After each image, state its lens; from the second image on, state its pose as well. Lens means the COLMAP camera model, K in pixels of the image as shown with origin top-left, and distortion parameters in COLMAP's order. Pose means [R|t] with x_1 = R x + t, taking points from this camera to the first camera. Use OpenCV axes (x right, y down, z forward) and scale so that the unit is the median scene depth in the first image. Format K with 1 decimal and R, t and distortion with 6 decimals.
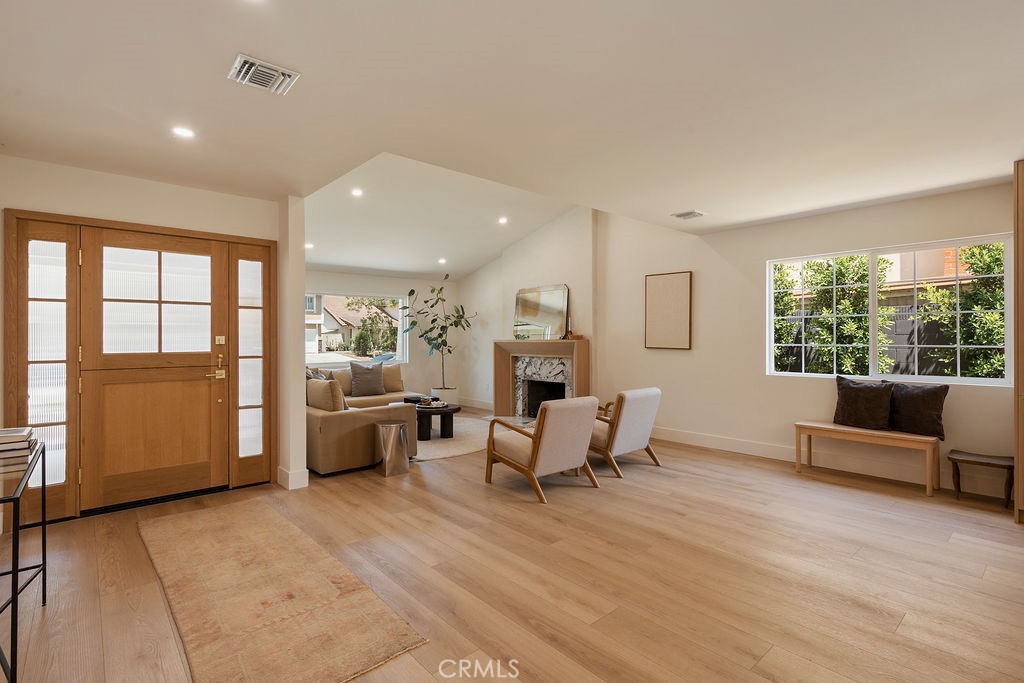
lens RADIAL K [[498.1, 0, 534.6], [0, 498.1, 335.6], [0, 0, 1]] dist [-0.004165, 0.008805]
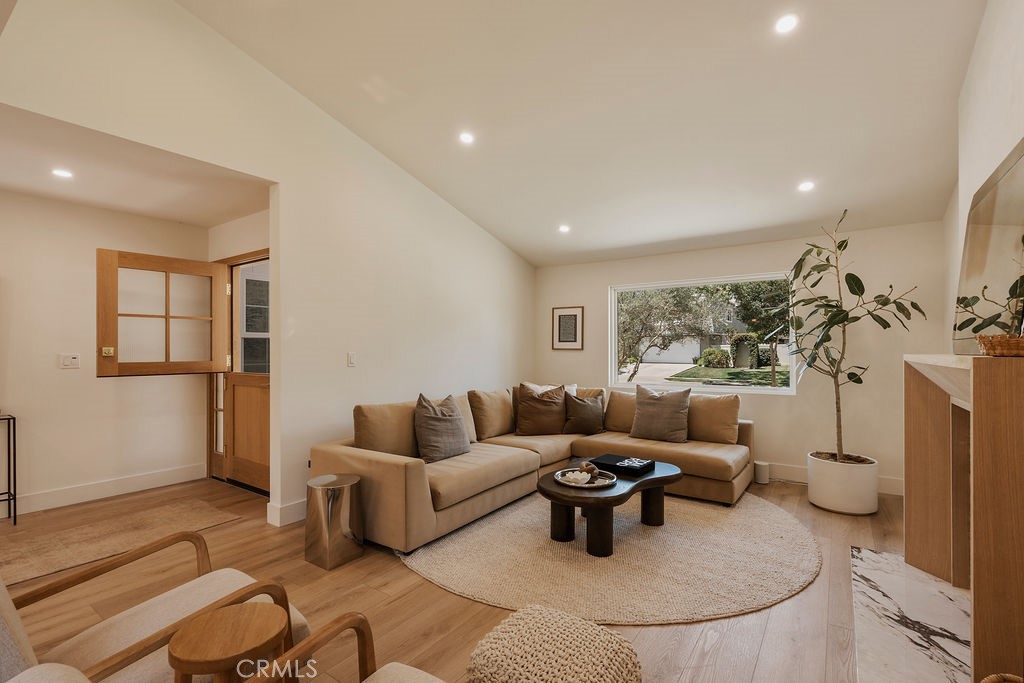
lens RADIAL K [[470.3, 0, 482.4], [0, 470.3, 347.3], [0, 0, 1]] dist [-0.001366, 0.000122]
pose [[0.183428, -0.003252, -0.983028, 0.437320], [0.004728, 0.999986, -0.002426, 0.006550], [0.983022, -0.004203, 0.183441, 1.369343]]
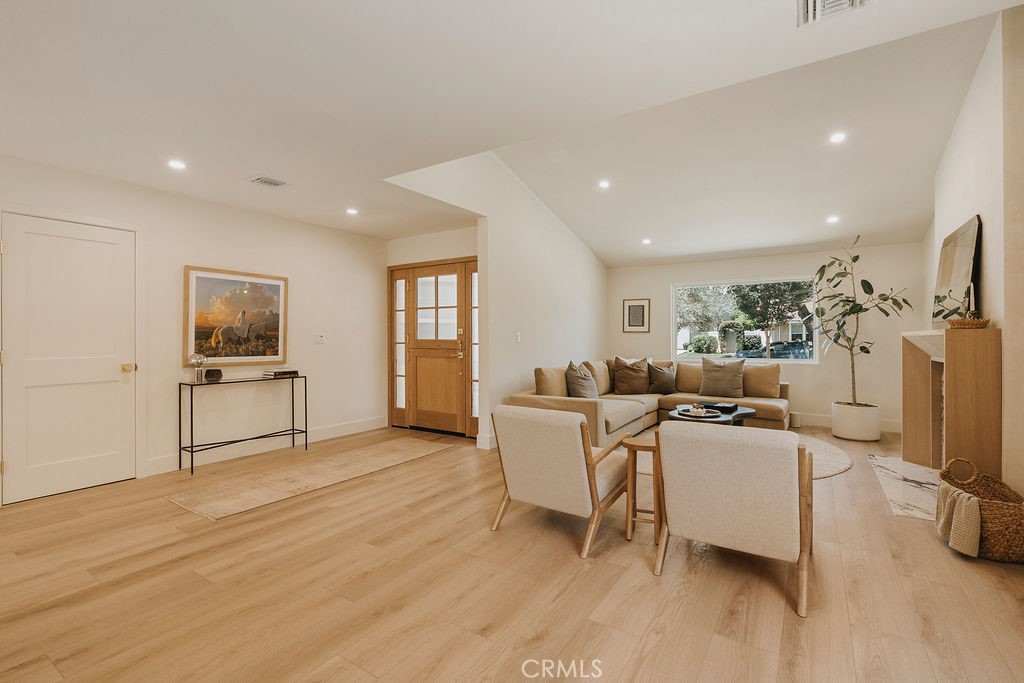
lens RADIAL K [[468.5, 0, 477.9], [0, 468.5, 334.7], [0, 0, 1]] dist [-0.003792, 0.000131]
pose [[0.210886, -0.002988, -0.977506, 0.774202], [0.004112, 0.999989, -0.002169, 0.023881], [0.977502, -0.003562, 0.210896, 0.839710]]
